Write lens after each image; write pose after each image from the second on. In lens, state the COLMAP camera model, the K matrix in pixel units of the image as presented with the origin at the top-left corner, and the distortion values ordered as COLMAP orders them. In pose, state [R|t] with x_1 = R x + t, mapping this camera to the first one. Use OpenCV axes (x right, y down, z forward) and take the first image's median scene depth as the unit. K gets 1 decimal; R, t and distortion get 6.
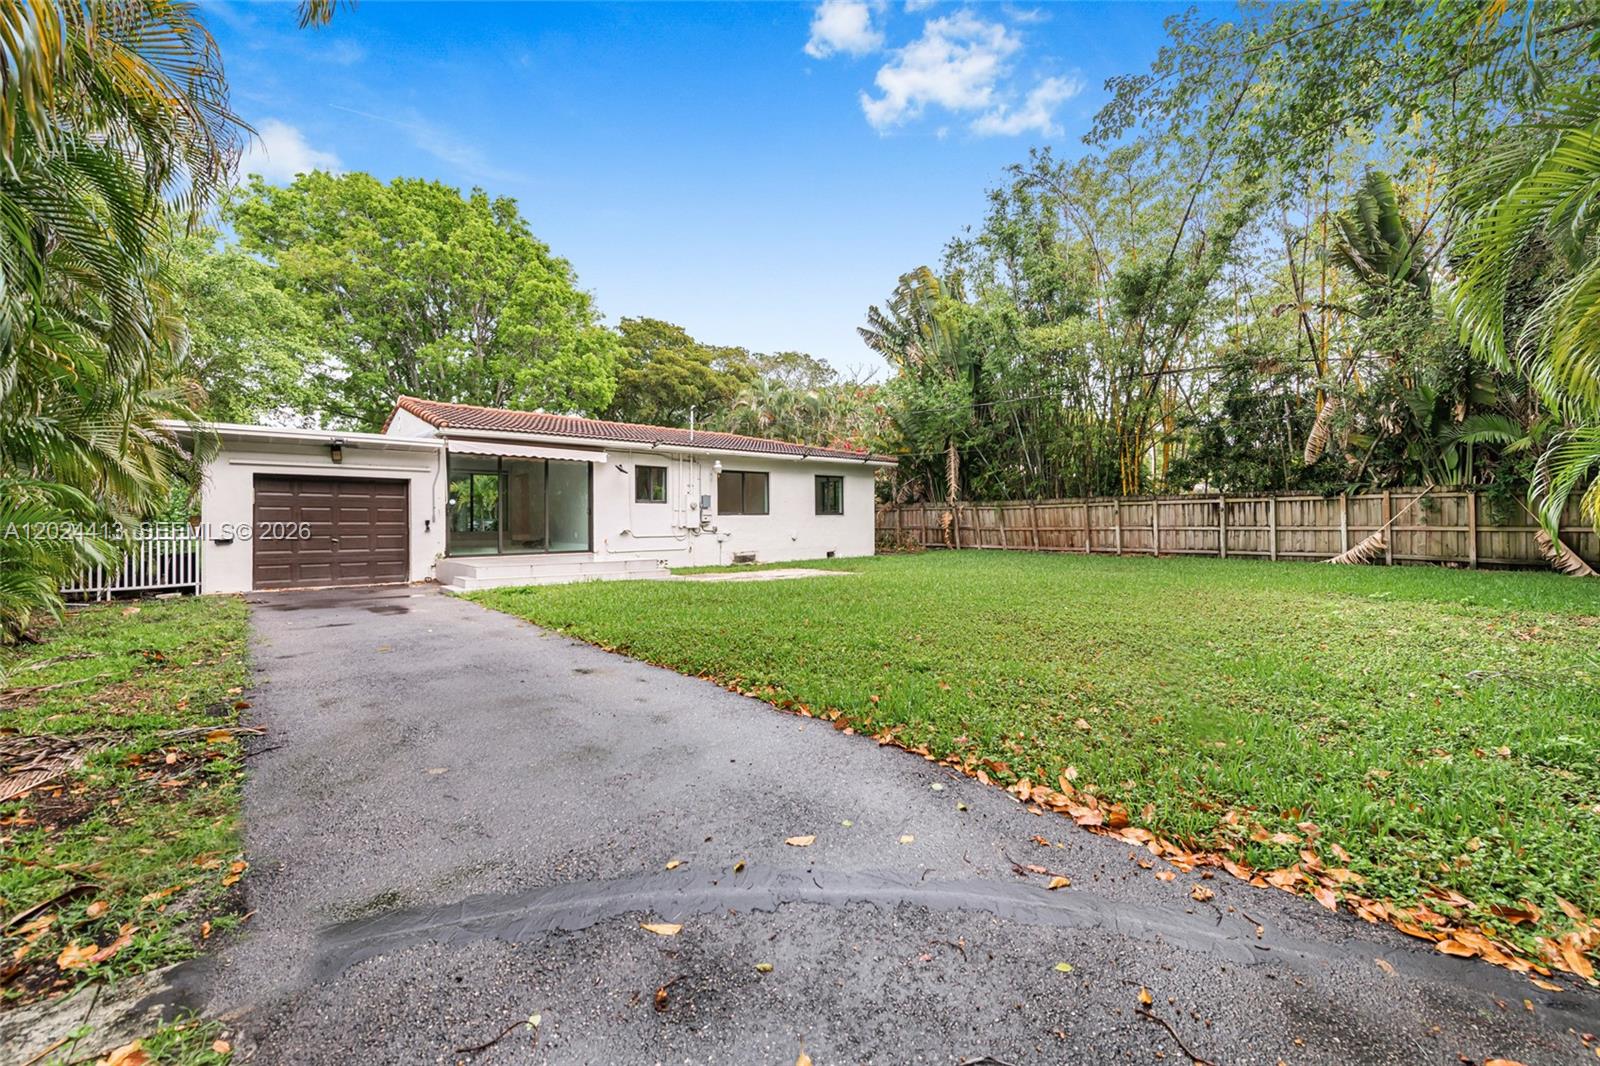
lens RADIAL K [[628.2, 0, 800.0], [0, 628.2, 533.0], [0, 0, 1]] dist [-0.000928, -0.000069]
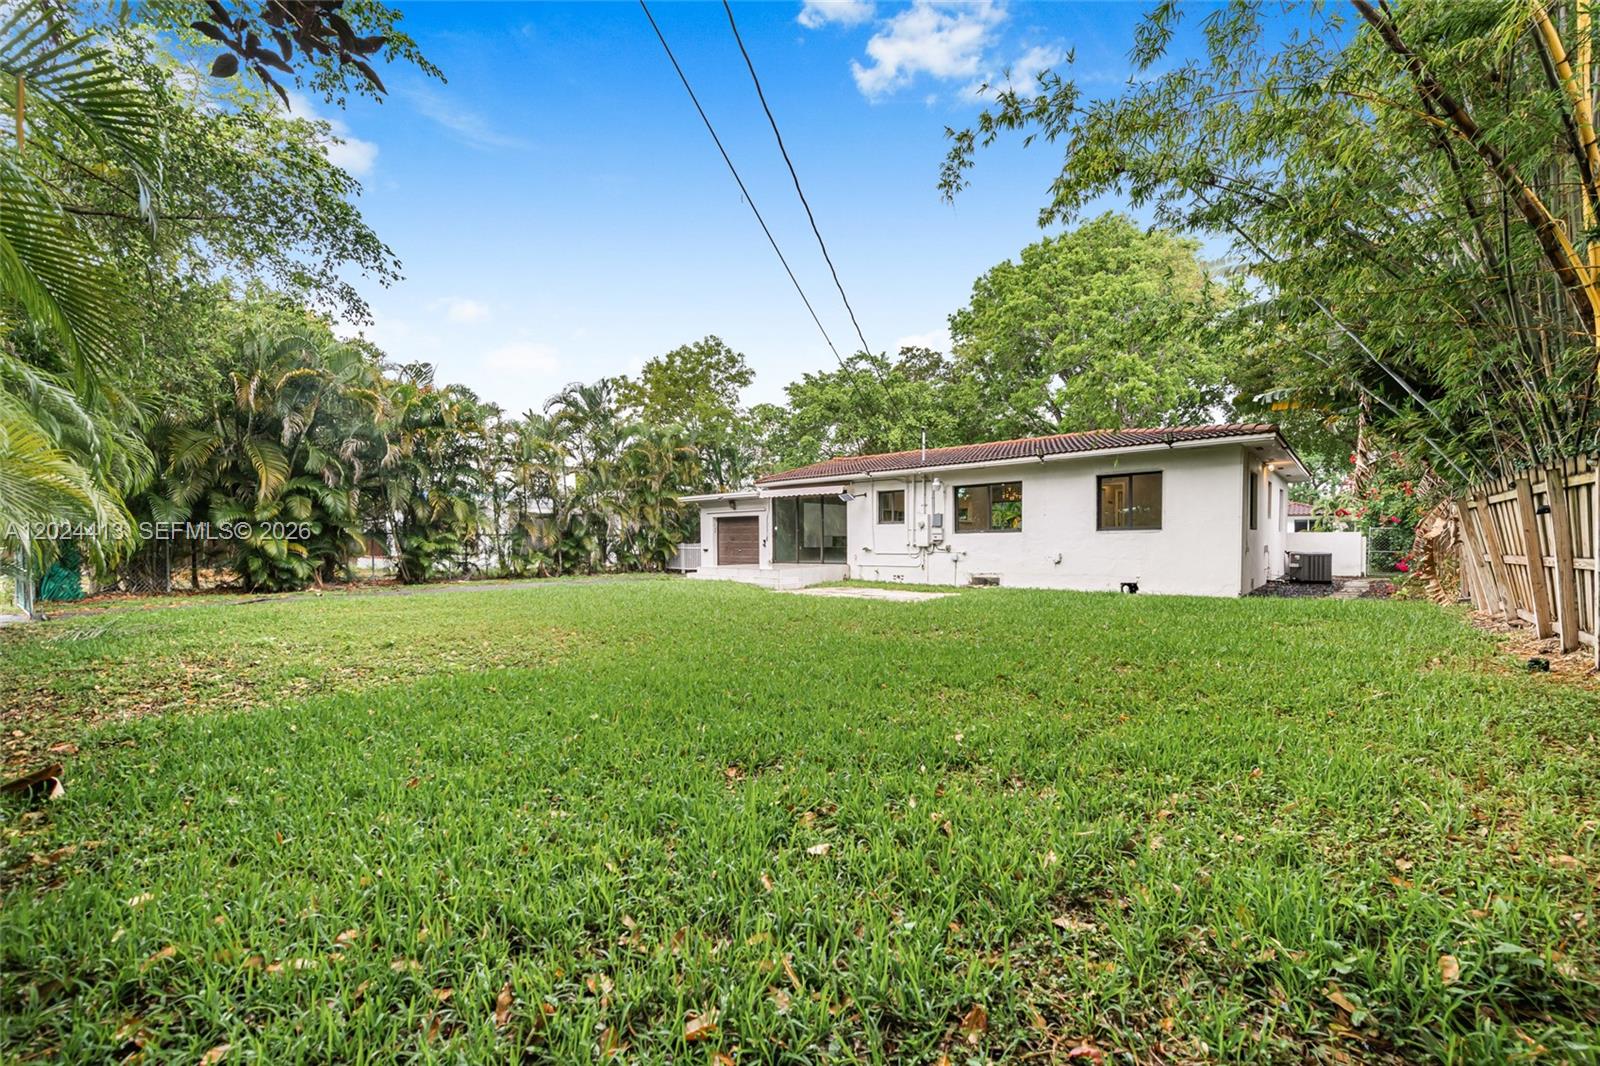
lens RADIAL K [[628.2, 0, 800.0], [0, 628.2, 533.0], [0, 0, 1]] dist [-0.000928, -0.000069]
pose [[0.142598, -0.004442, -0.989771, 0.806287], [-0.007192, 0.999959, -0.005524, -0.022222], [0.989755, 0.007906, 0.142560, 0.643659]]
